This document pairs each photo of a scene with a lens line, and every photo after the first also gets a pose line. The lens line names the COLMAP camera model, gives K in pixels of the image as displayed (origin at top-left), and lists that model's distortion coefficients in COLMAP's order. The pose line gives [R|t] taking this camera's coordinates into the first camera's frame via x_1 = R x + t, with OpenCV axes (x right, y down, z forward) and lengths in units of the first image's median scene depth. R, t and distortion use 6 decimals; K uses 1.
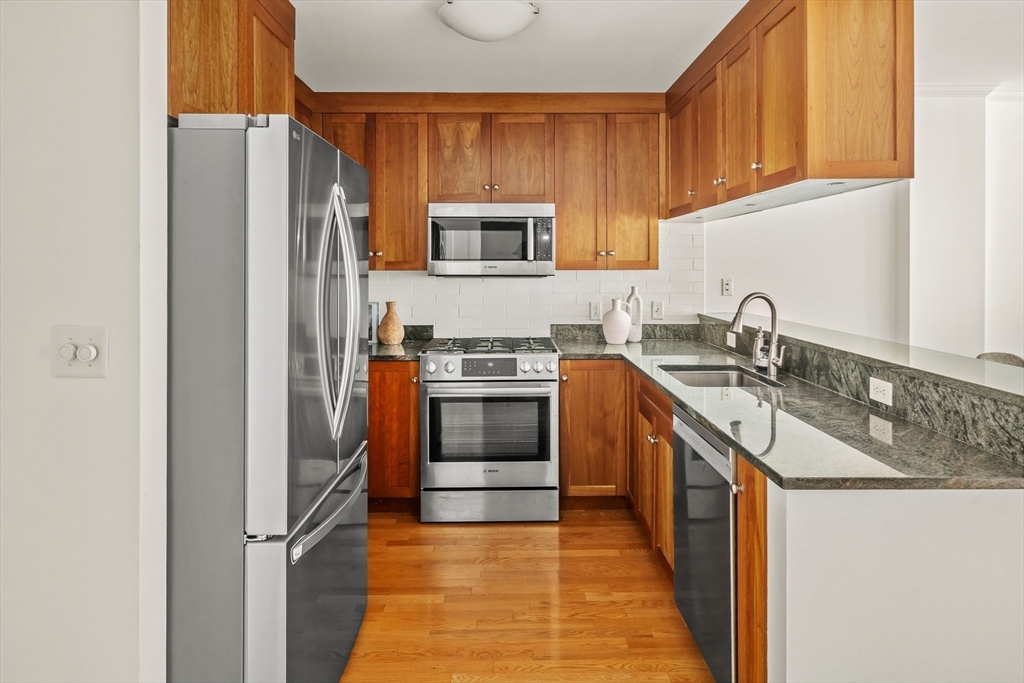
lens RADIAL K [[606.7, 0, 513.7], [0, 606.7, 309.2], [0, 0, 1]] dist [0.001018, 0.000085]
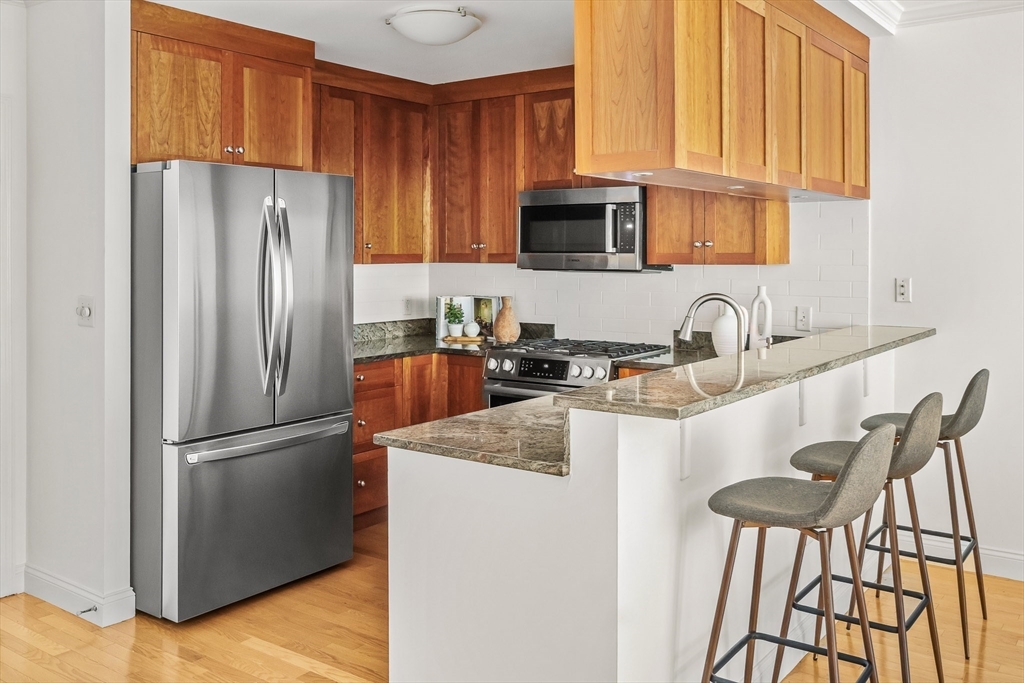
lens RADIAL K [[902.7, 0, 511.9], [0, 902.7, 340.7], [0, 0, 1]] dist [0.003927, 0.003165]
pose [[0.800530, 0.058927, -0.596389, 0.690614], [-0.043441, 0.998242, 0.040322, -0.000581], [0.597717, -0.006371, 0.801682, -0.124193]]
